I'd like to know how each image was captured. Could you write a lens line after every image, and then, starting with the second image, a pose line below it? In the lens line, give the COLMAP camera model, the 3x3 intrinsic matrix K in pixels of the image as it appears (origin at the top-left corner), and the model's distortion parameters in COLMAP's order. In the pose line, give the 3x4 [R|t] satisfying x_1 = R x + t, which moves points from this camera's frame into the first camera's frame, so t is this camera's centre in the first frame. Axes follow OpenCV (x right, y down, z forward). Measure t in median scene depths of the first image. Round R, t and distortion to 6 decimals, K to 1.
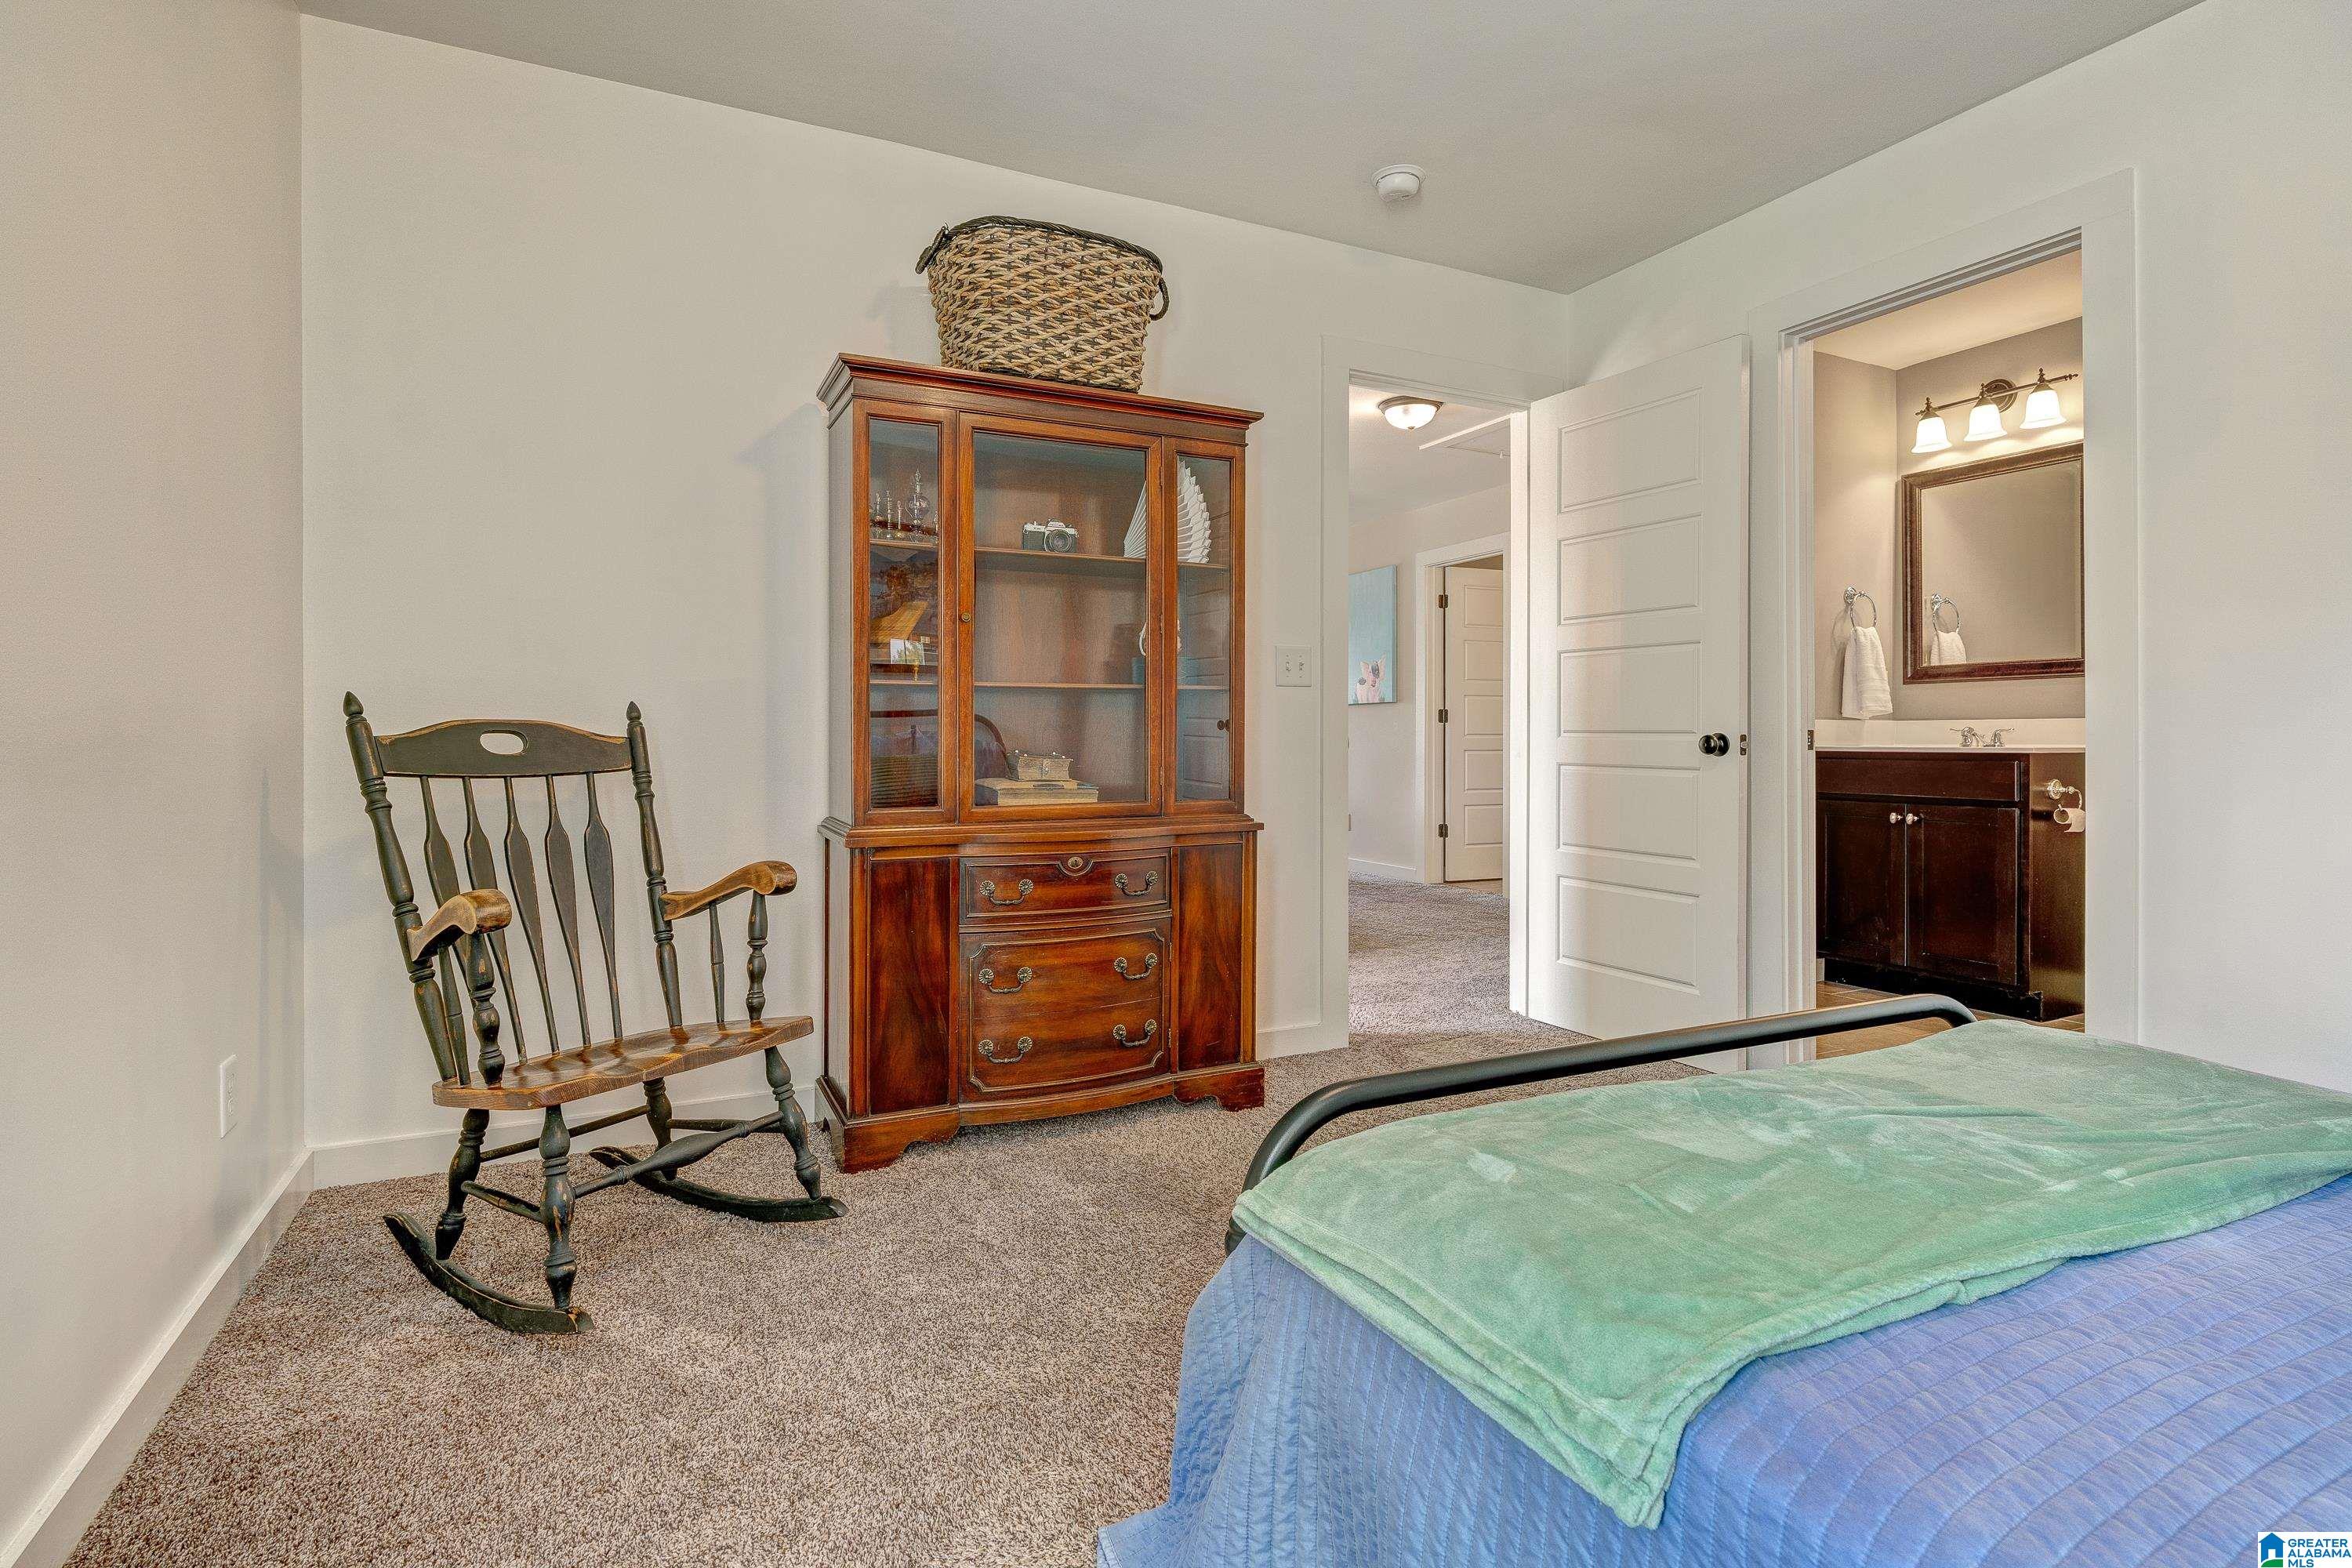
lens RADIAL K [[1168.2, 0, 1154.6], [0, 1168.2, 745.8], [0, 0, 1]] dist [-0.004879, 0.000020]
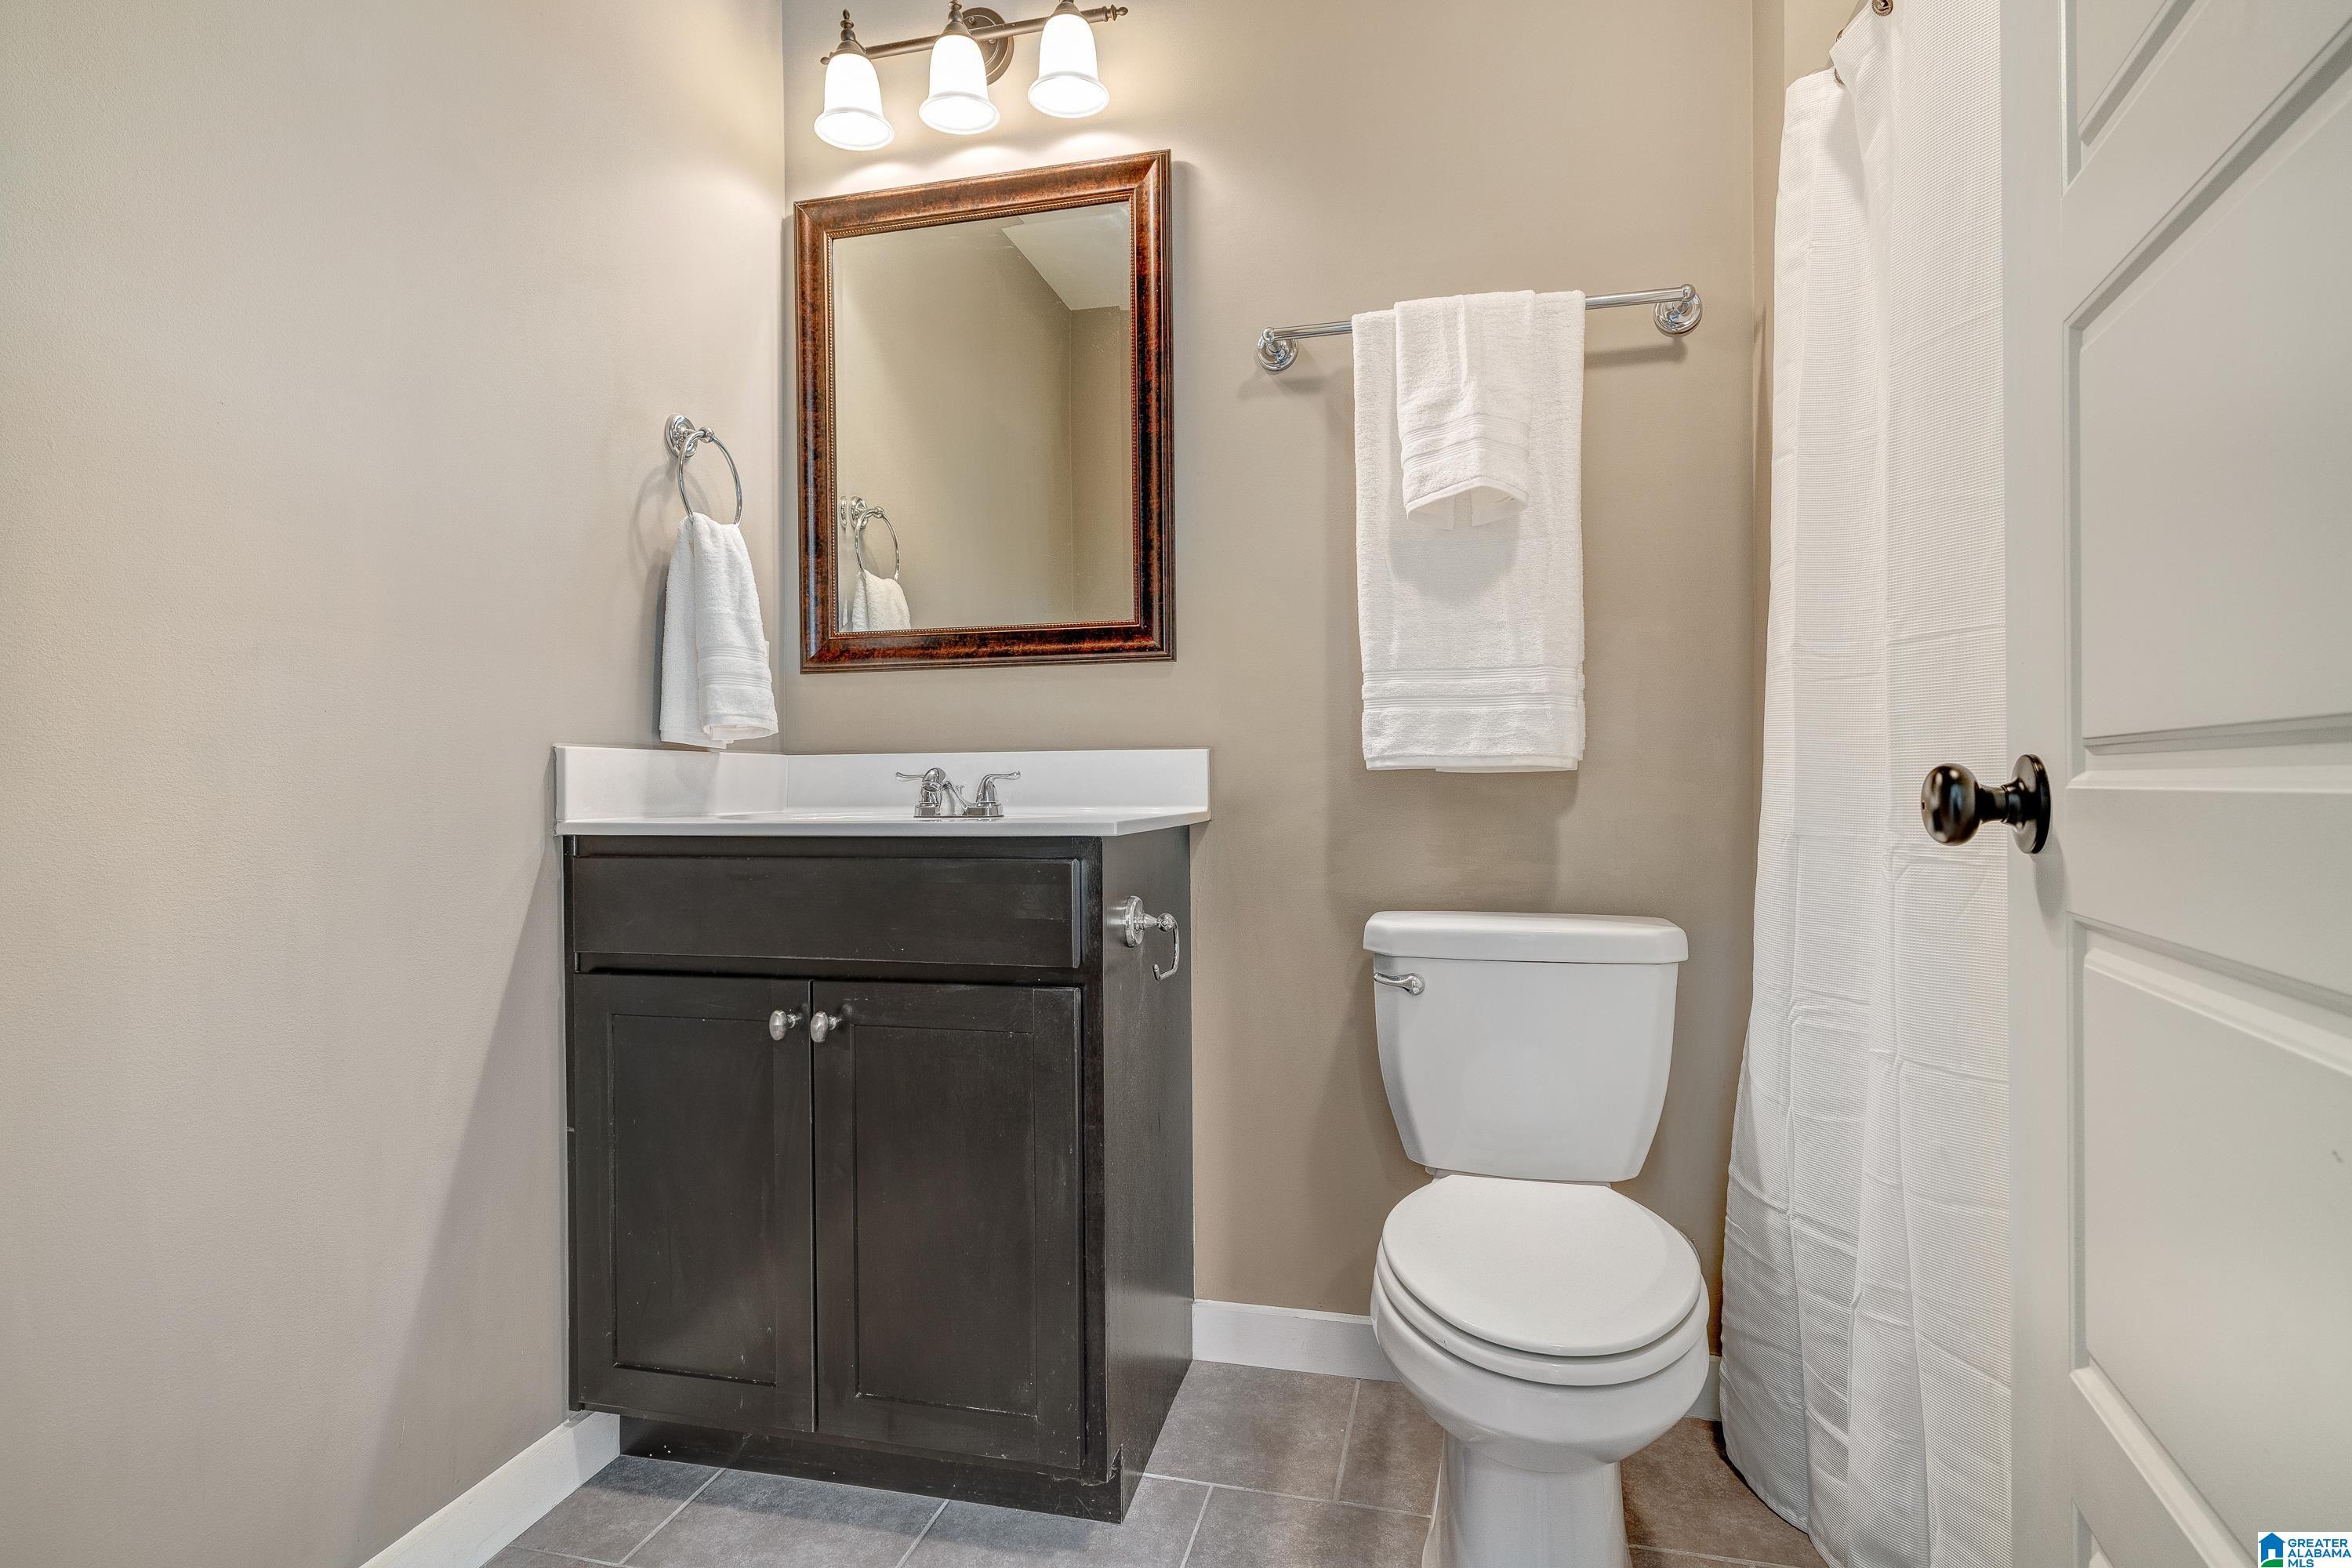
lens RADIAL K [[1179.3, 0, 1177.1], [0, 1179.3, 792.8], [0, 0, 1]] dist [-0.013015, 0.000151]
pose [[0.638595, -0.006238, 0.769518, 0.401960], [0.009316, 0.999957, 0.000375, -0.006195], [-0.769487, 0.006929, 0.638625, 0.624757]]
